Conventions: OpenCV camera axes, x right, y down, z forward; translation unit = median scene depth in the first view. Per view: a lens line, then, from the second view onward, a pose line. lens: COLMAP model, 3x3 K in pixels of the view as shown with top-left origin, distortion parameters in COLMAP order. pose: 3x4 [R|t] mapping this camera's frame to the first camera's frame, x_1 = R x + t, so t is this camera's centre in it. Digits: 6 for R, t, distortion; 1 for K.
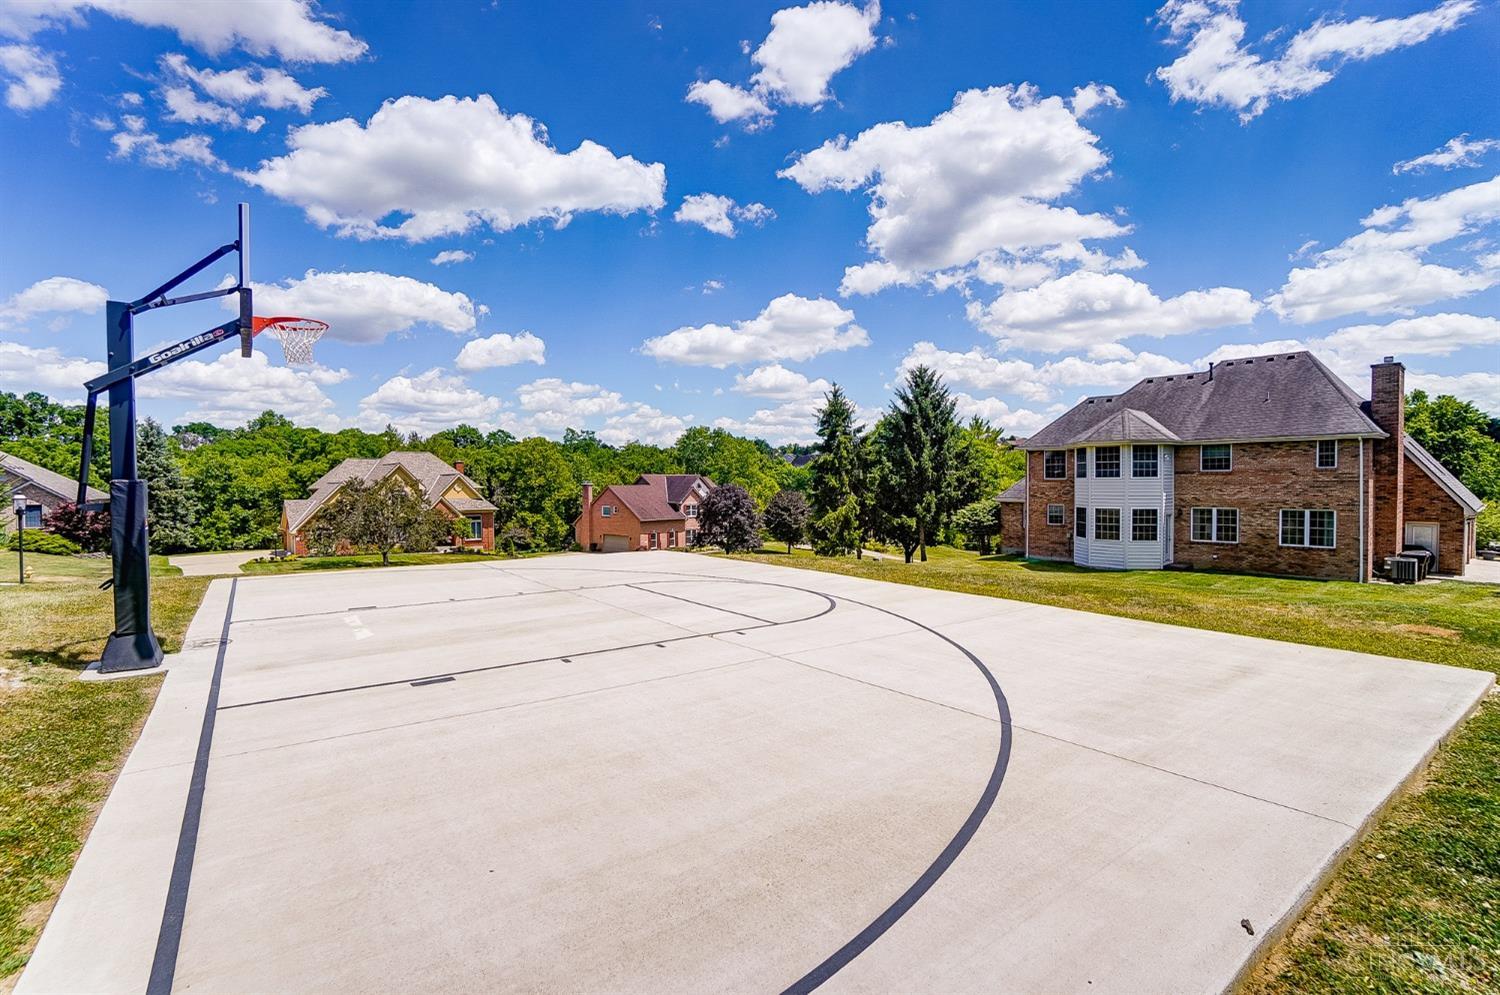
lens RADIAL K [[686.7, 0, 746.8], [0, 686.7, 491.8], [0, 0, 1]] dist [-0.052484, 0.016353]
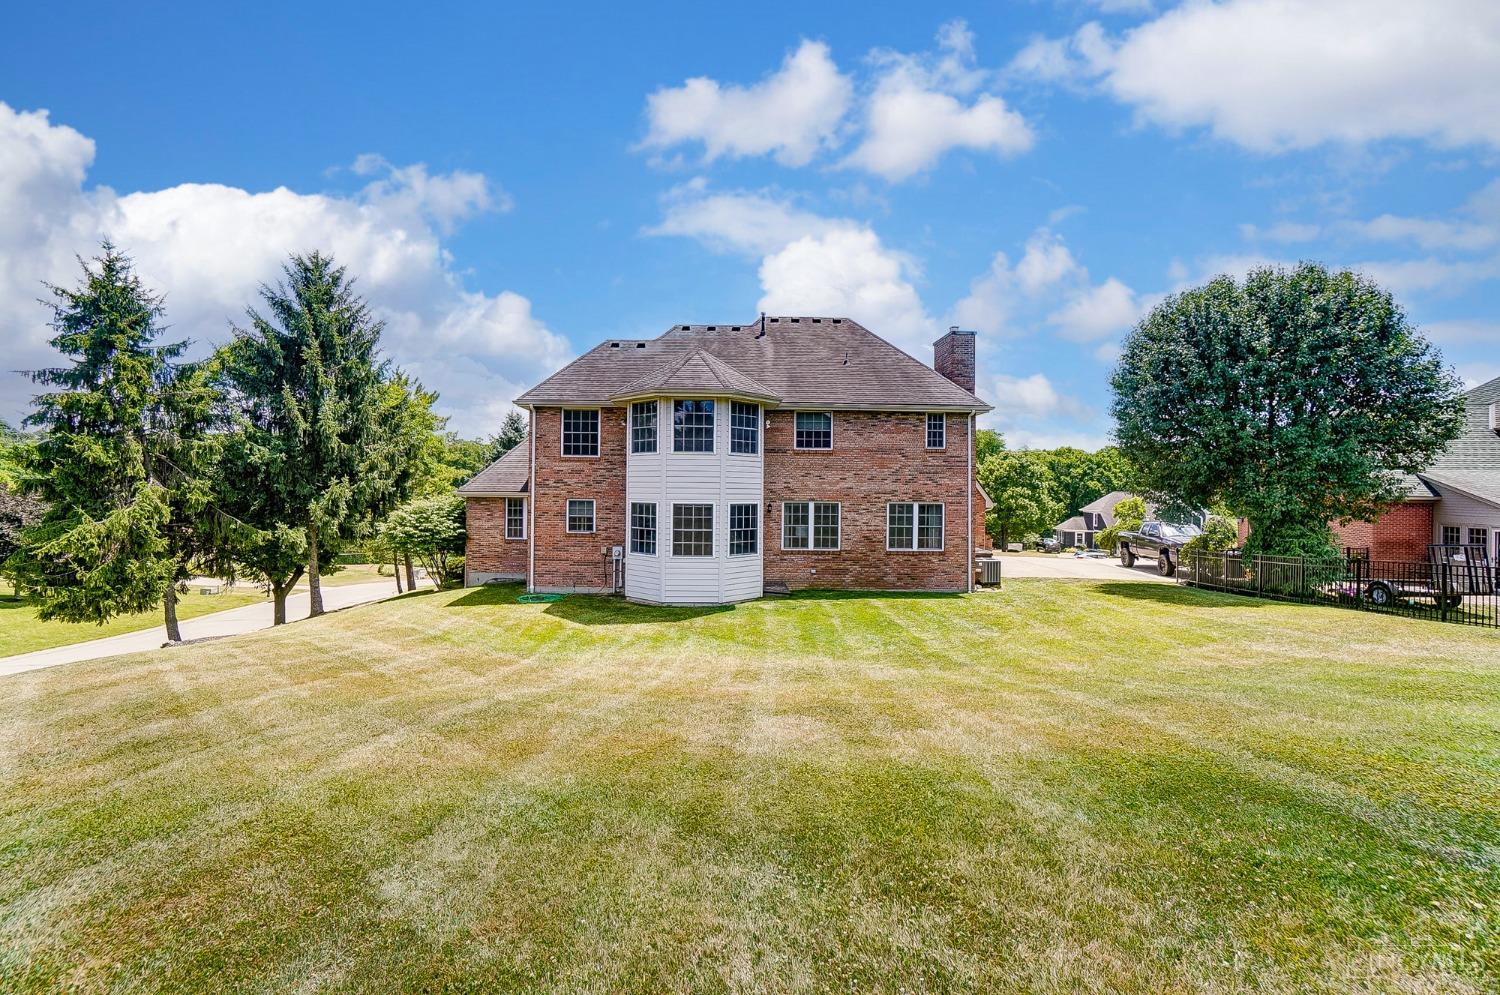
lens RADIAL K [[686.7, 0, 746.8], [0, 686.7, 491.8], [0, 0, 1]] dist [-0.052484, 0.016353]
pose [[0.647287, 0.007984, 0.762204, 0.074588], [-0.002642, 0.999963, -0.008231, 0.014080], [-0.762242, 0.003314, 0.647284, 0.419642]]
